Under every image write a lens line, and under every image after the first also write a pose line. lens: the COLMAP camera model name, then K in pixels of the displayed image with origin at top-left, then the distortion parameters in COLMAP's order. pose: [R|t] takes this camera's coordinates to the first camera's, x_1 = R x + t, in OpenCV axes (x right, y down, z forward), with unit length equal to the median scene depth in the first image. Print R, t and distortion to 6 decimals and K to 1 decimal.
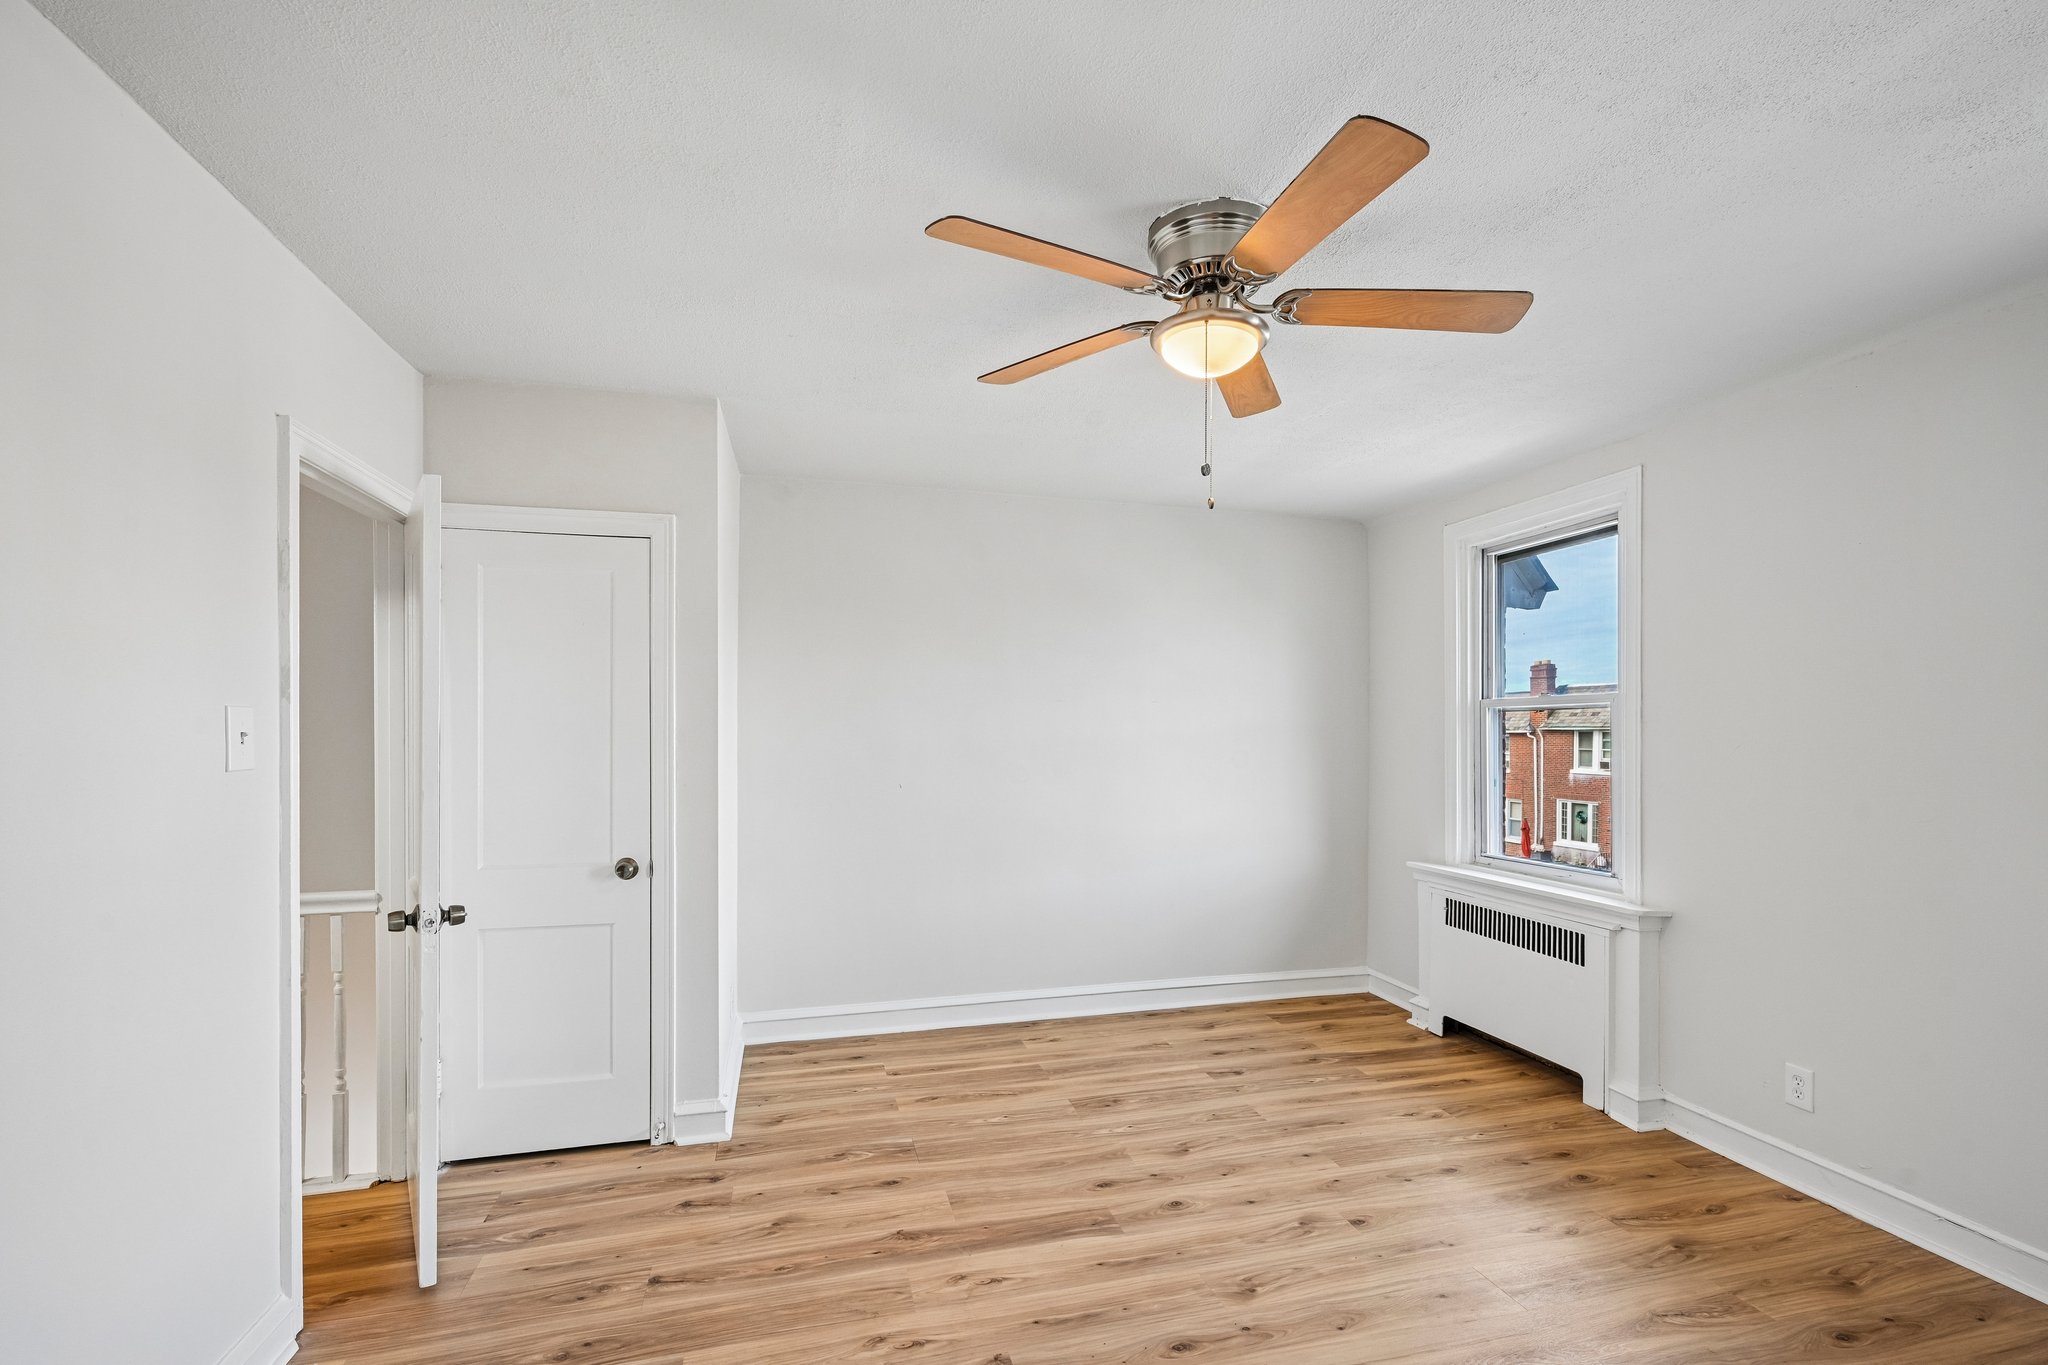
lens RADIAL K [[916.0, 0, 1025.4], [0, 916.0, 736.9], [0, 0, 1]] dist [-0.000496, 0.000120]
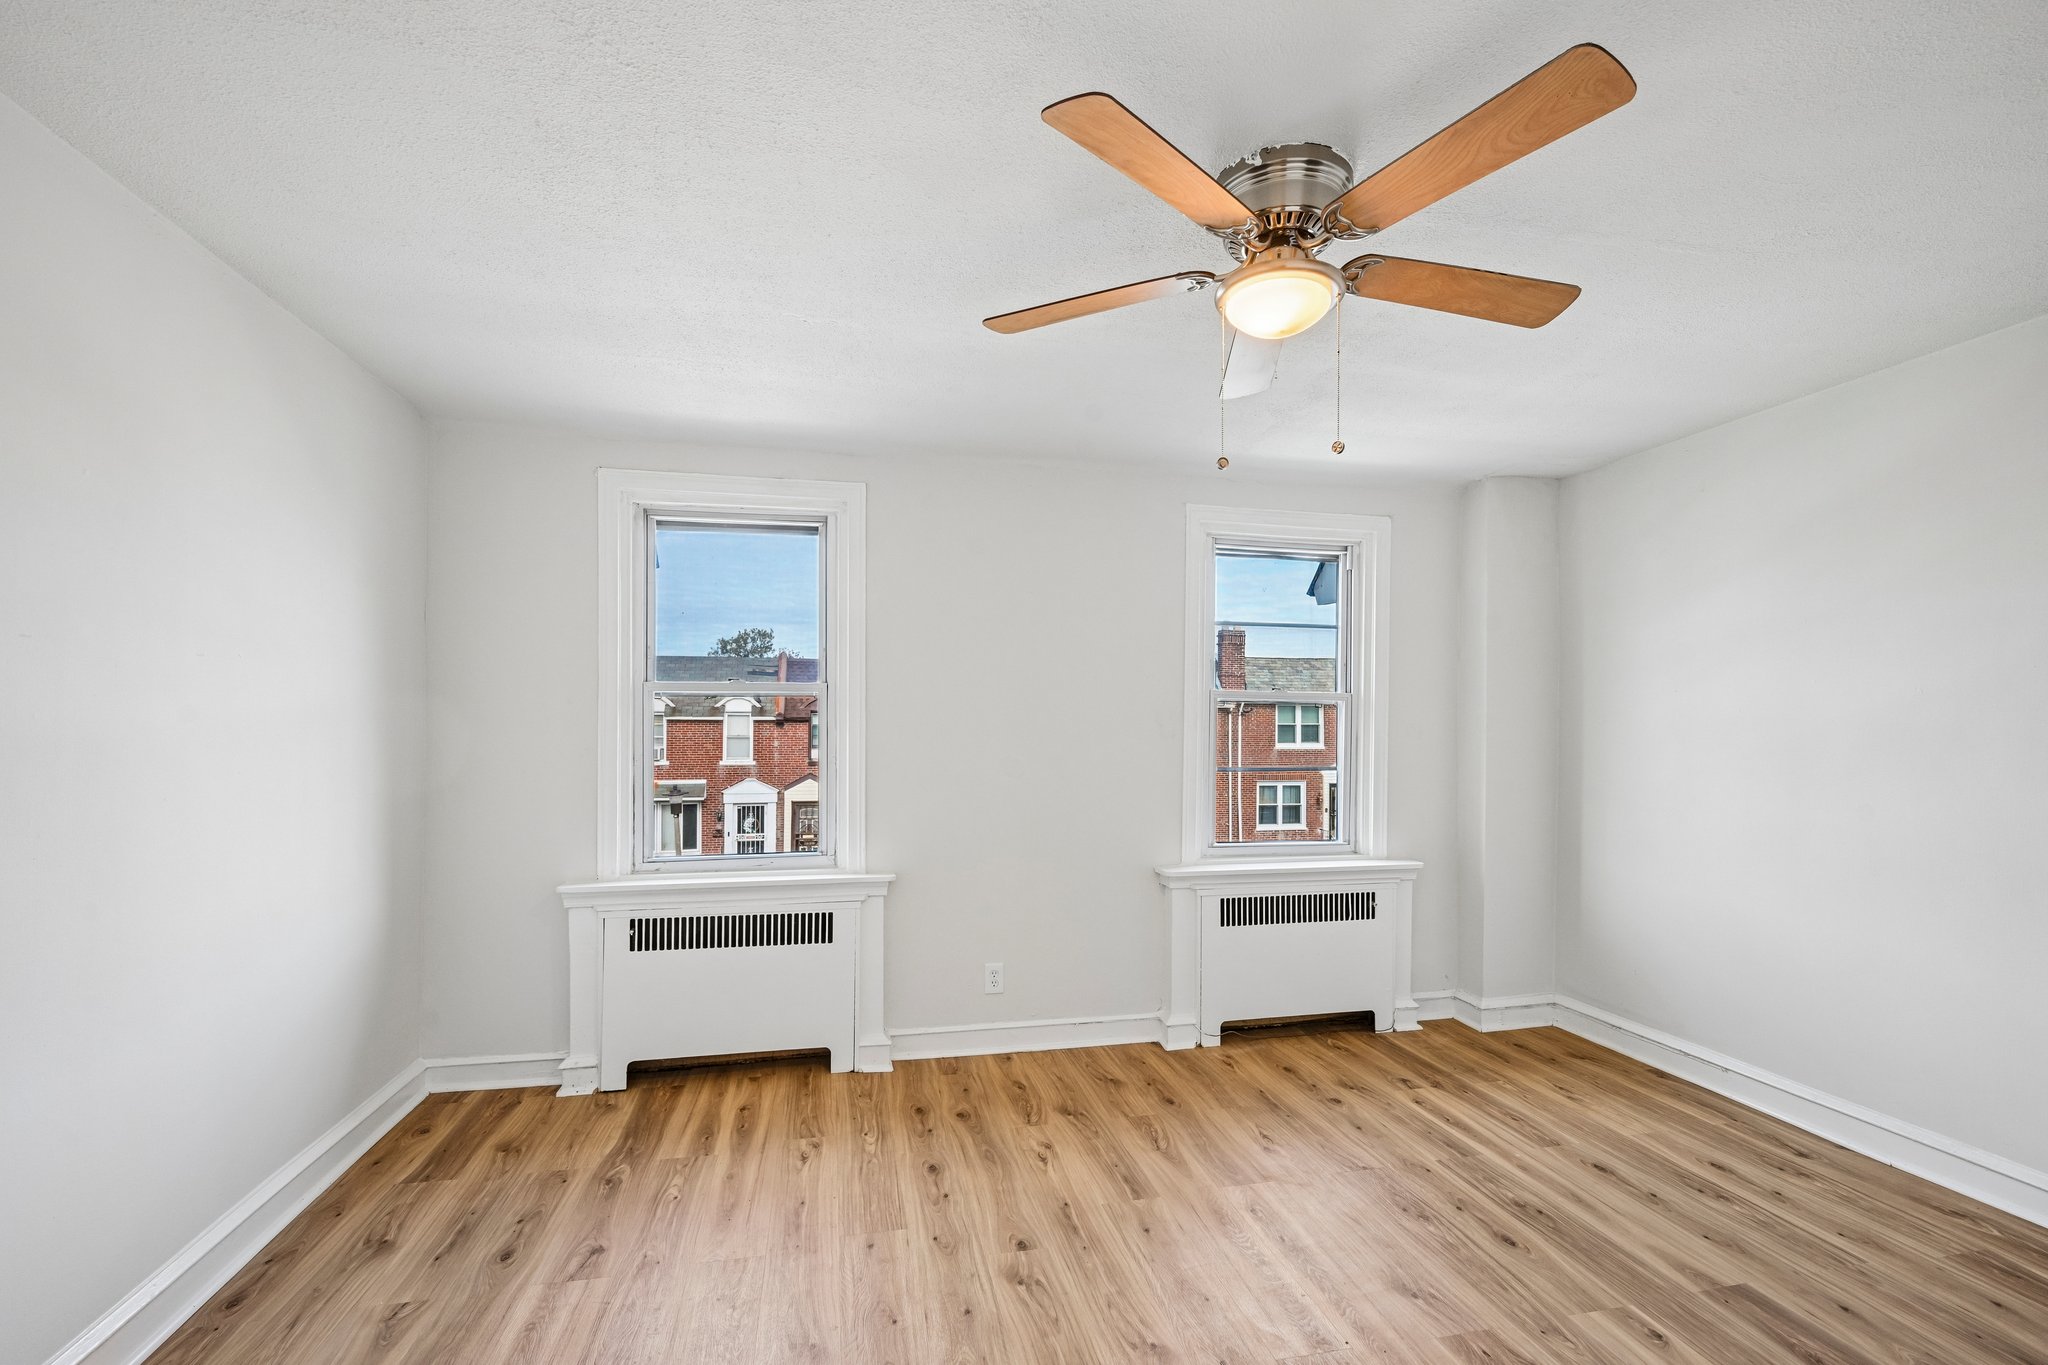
lens RADIAL K [[915.8, 0, 1044.0], [0, 915.8, 724.0], [0, 0, 1]] dist [-0.002988, -0.000171]
pose [[0.029684, -0.004342, 0.999550, -0.392945], [0.003352, 0.999985, 0.004245, -0.004341], [-0.999554, 0.003225, 0.029698, 0.658347]]
